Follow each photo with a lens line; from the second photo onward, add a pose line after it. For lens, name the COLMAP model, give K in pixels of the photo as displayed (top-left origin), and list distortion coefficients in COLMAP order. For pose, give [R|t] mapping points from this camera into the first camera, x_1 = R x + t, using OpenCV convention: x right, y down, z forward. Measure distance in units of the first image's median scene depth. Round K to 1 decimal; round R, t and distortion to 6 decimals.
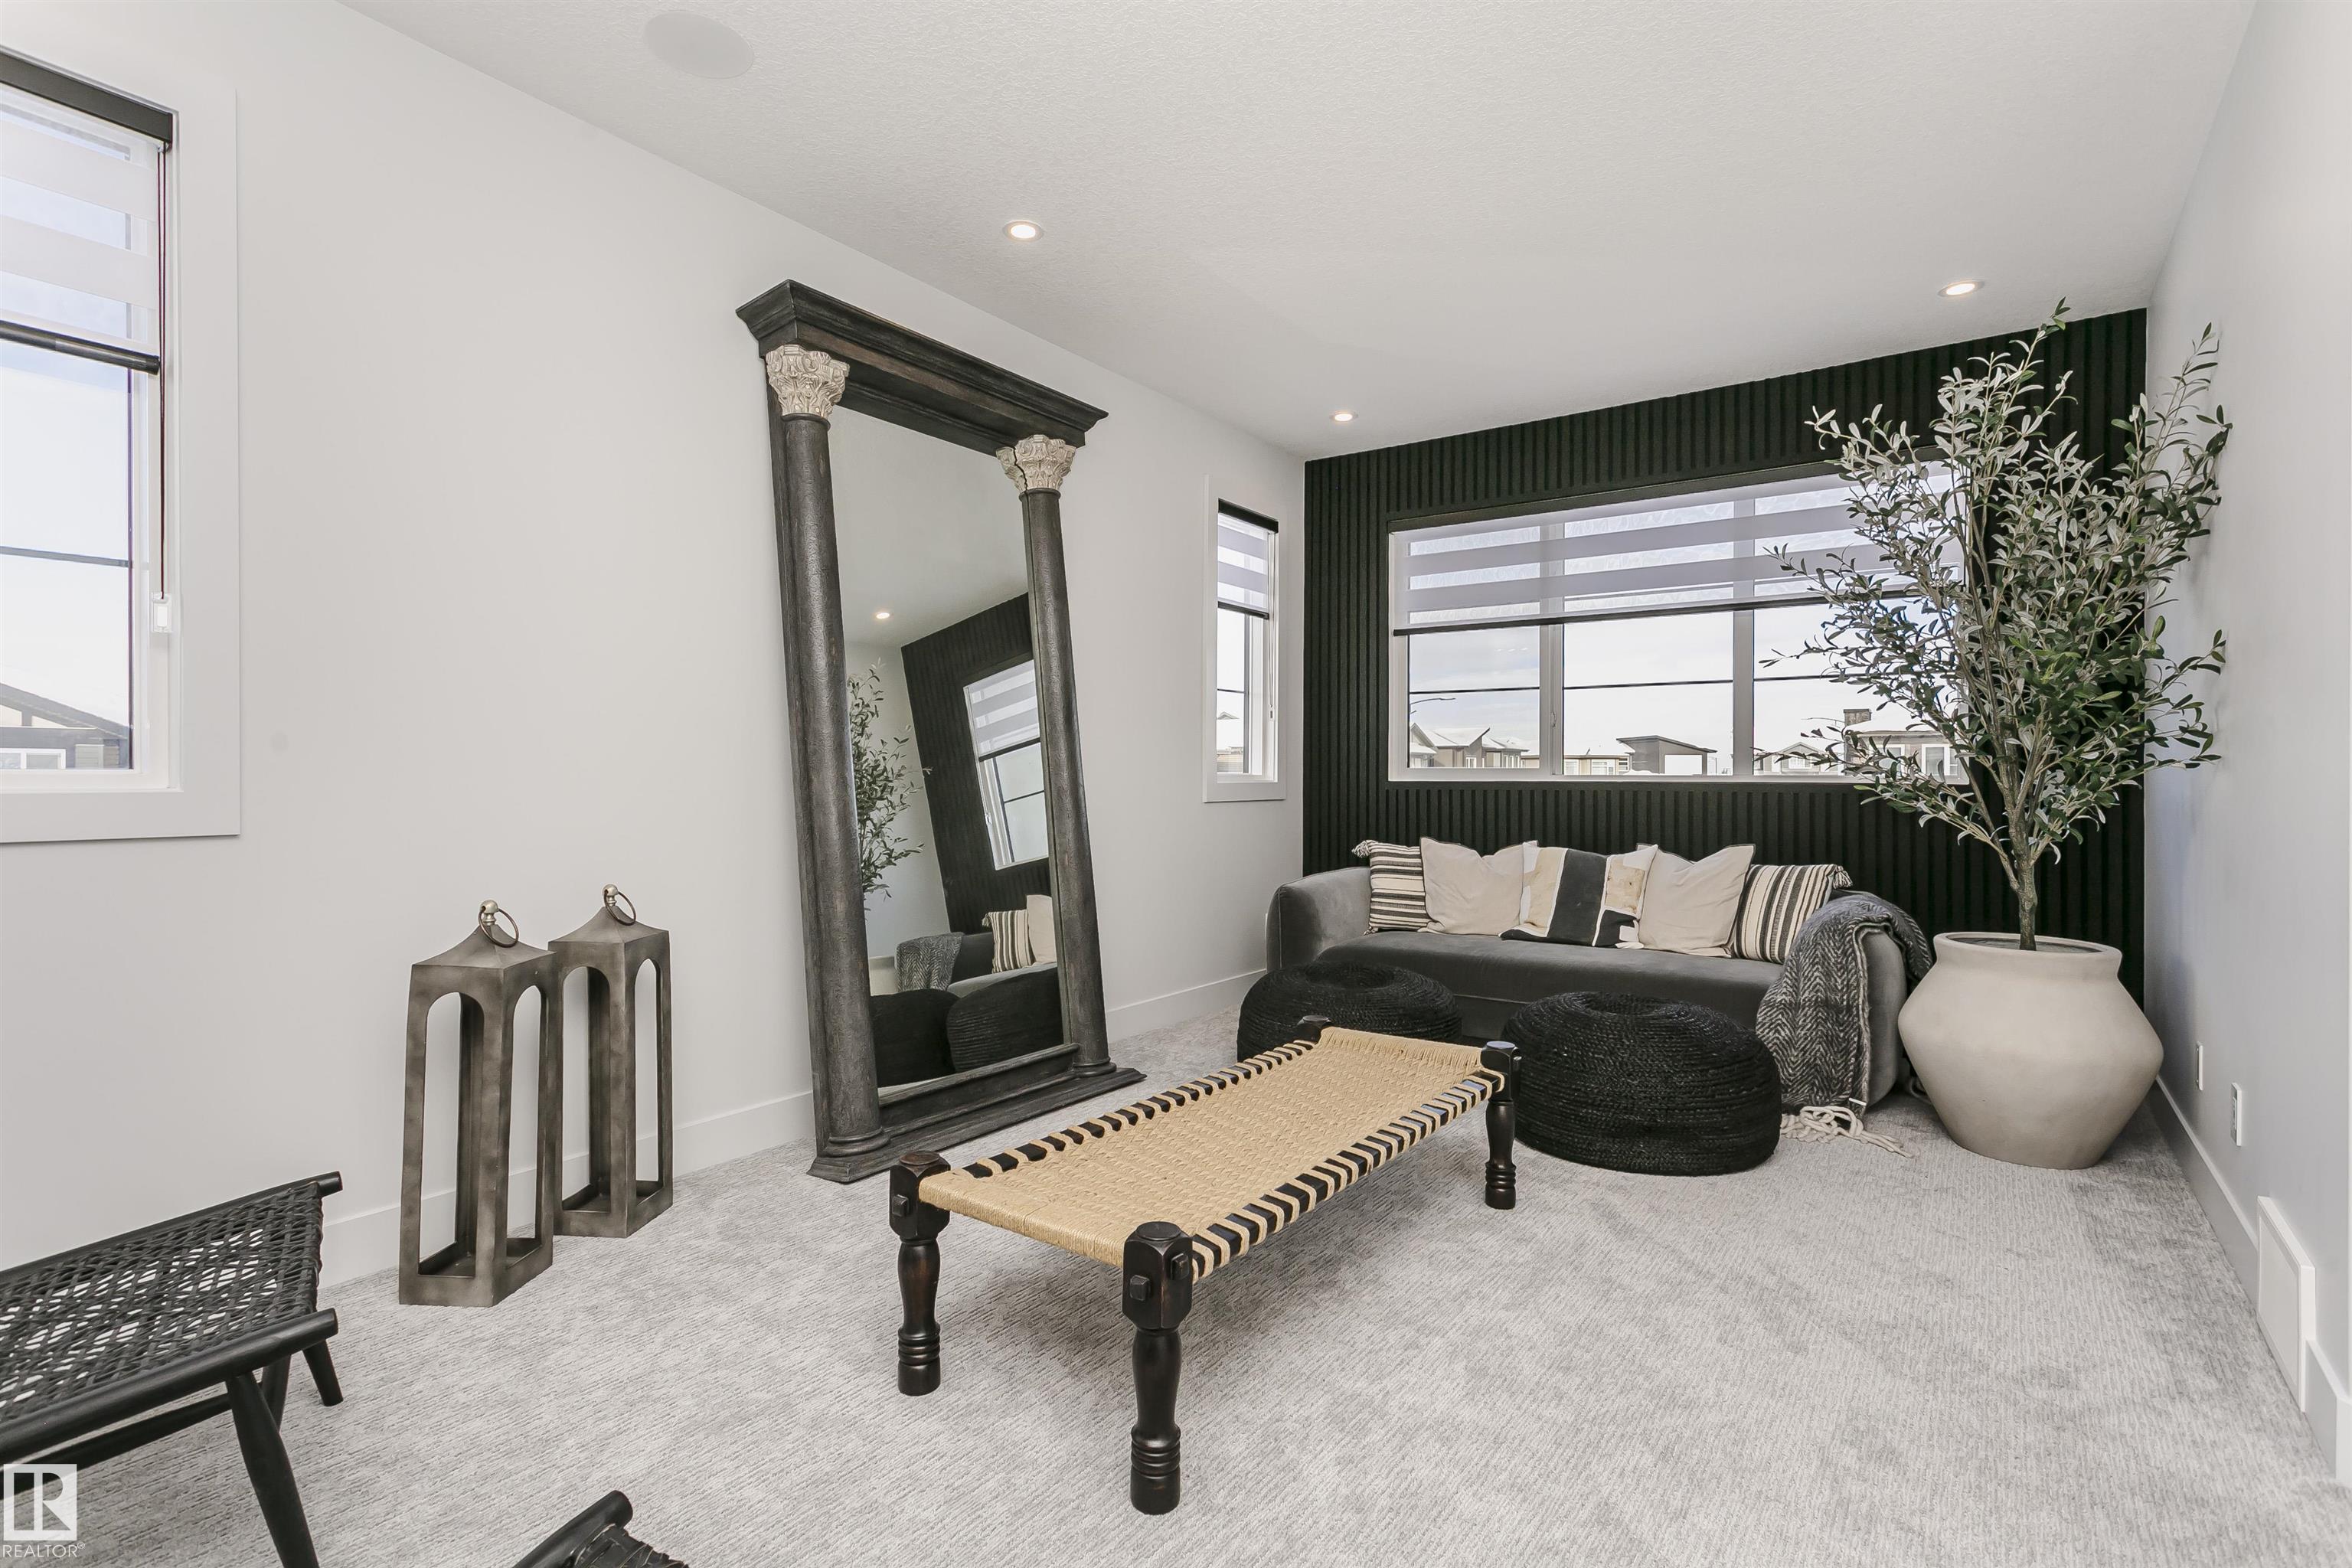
lens RADIAL K [[1127.3, 0, 1165.7], [0, 1127.3, 785.0], [0, 0, 1]] dist [0.014325, -0.000890]
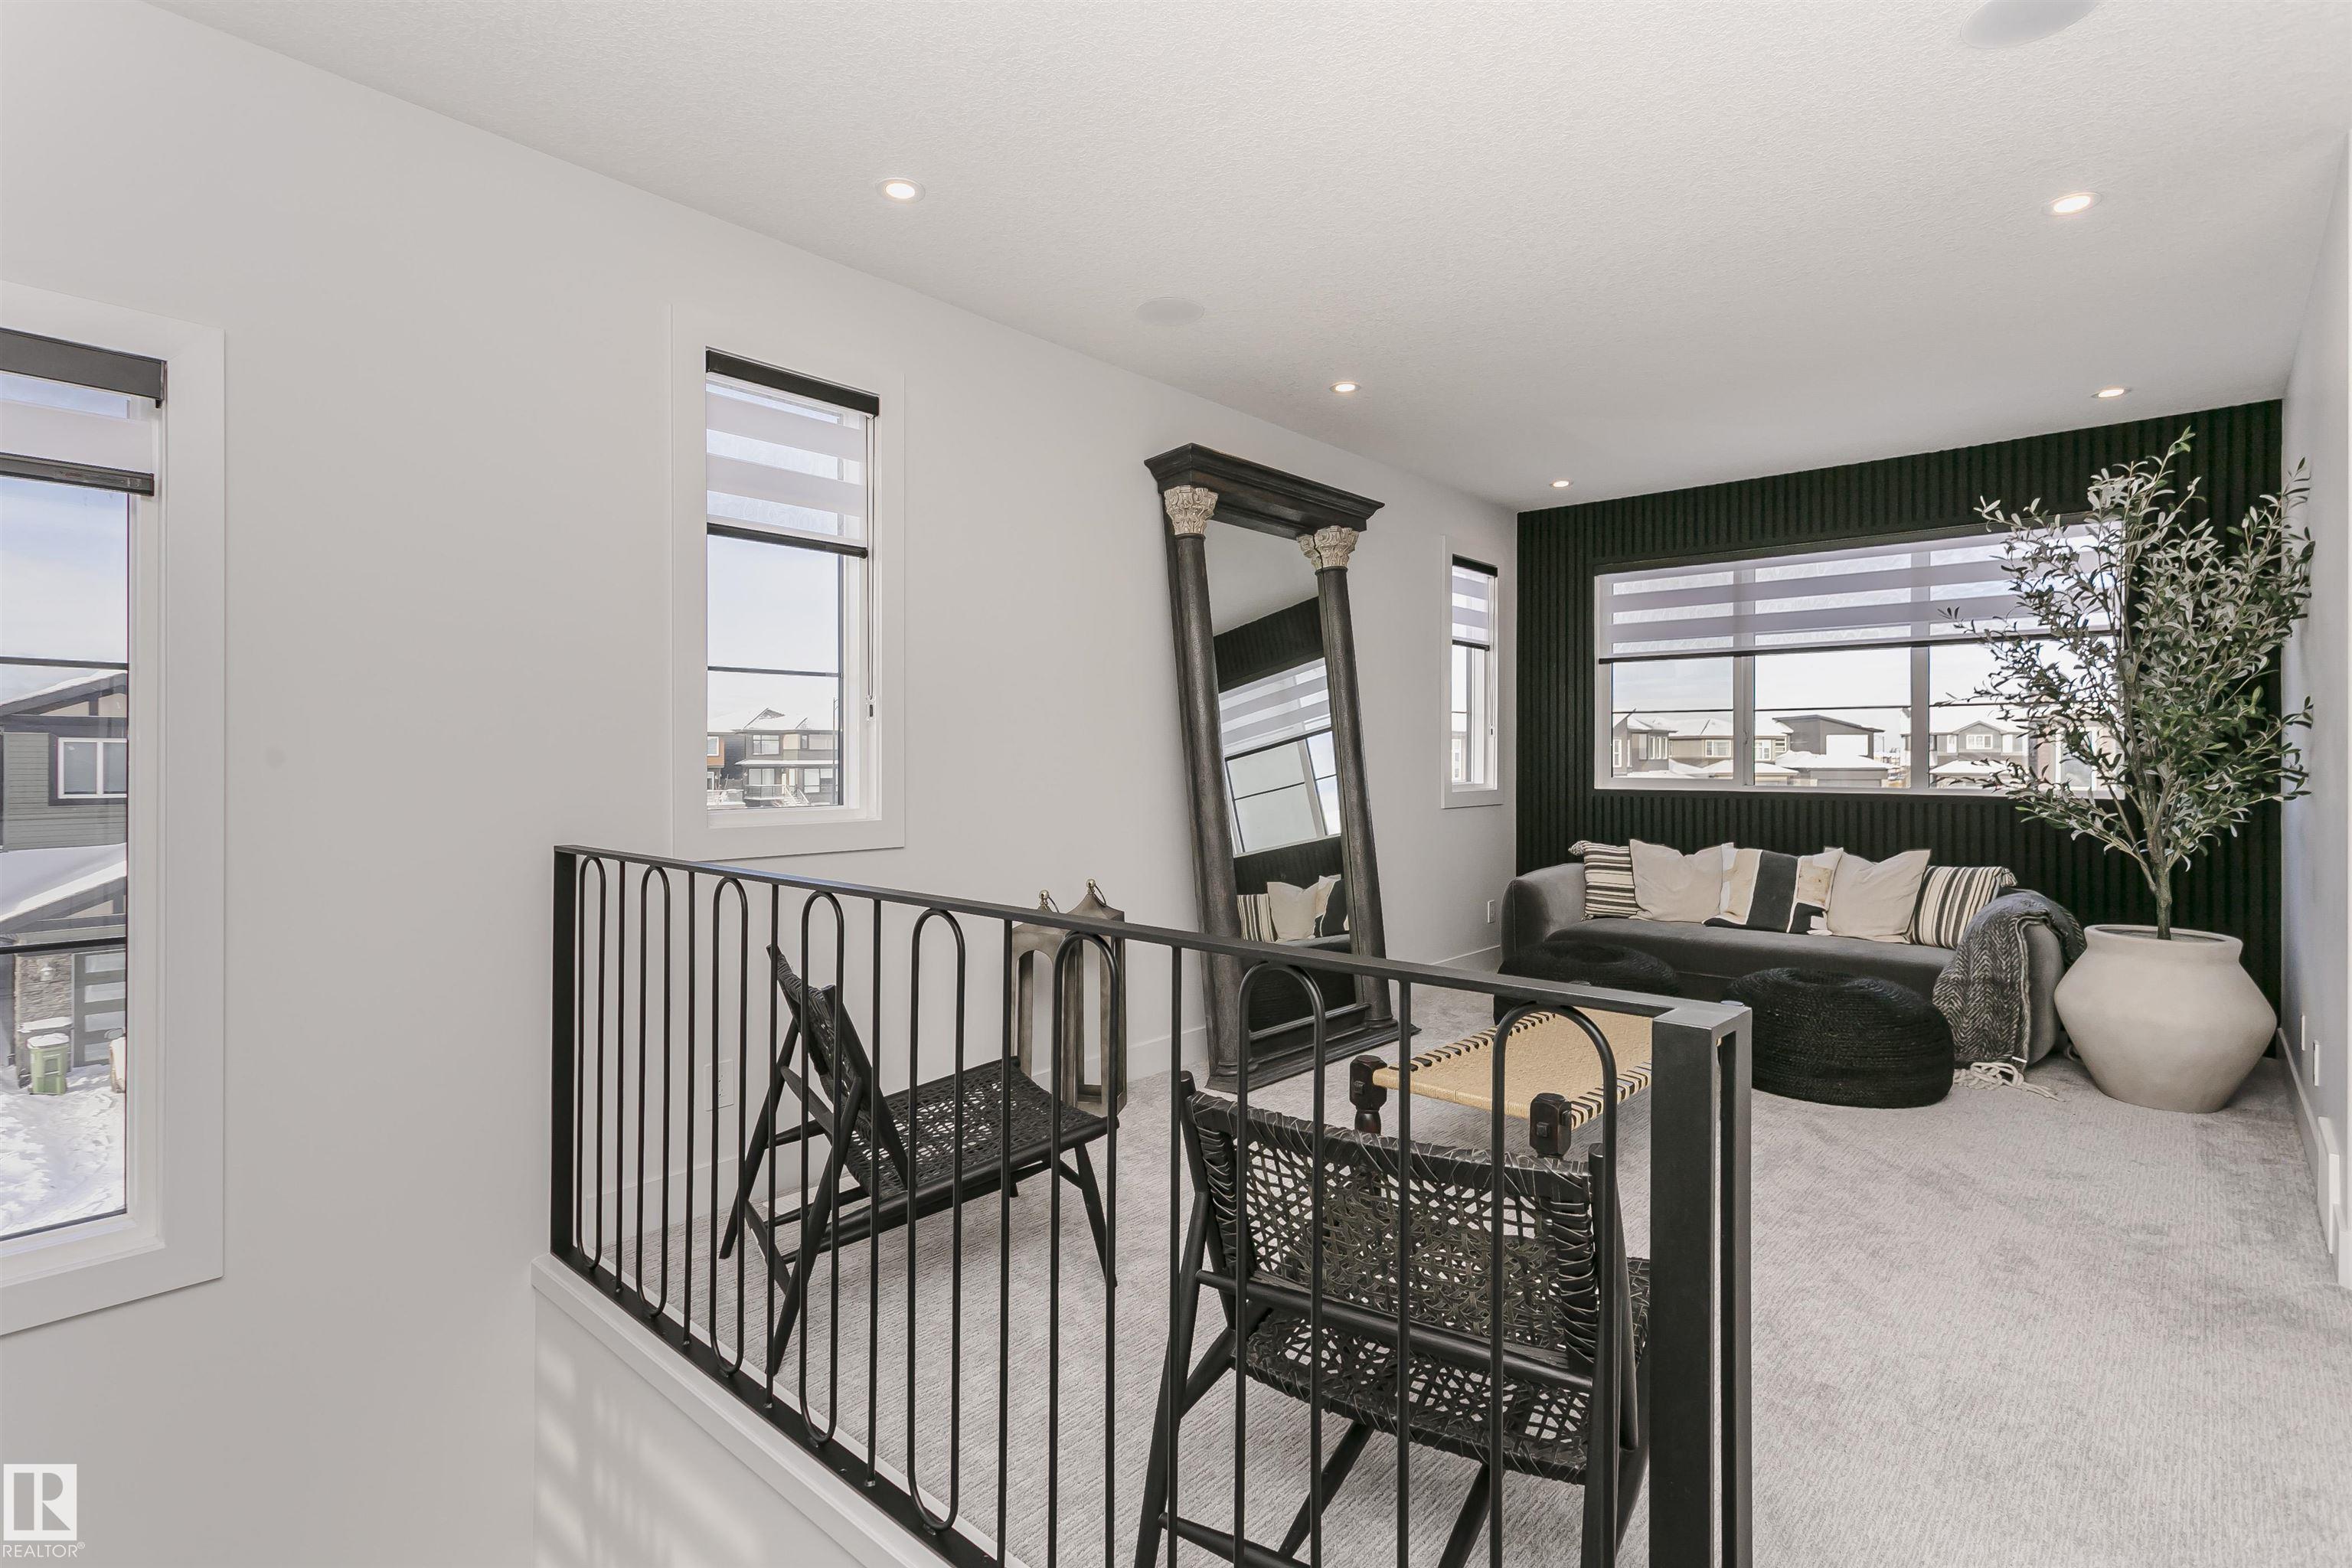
lens RADIAL K [[1127.3, 0, 1188.2], [0, 1127.3, 767.1], [0, 0, 1]] dist [0.014325, -0.000890]
pose [[0.995214, -0.001138, -0.097717, -0.181411], [0.001061, 0.999999, -0.000844, -0.043058], [0.097718, 0.000736, 0.995214, -0.340936]]
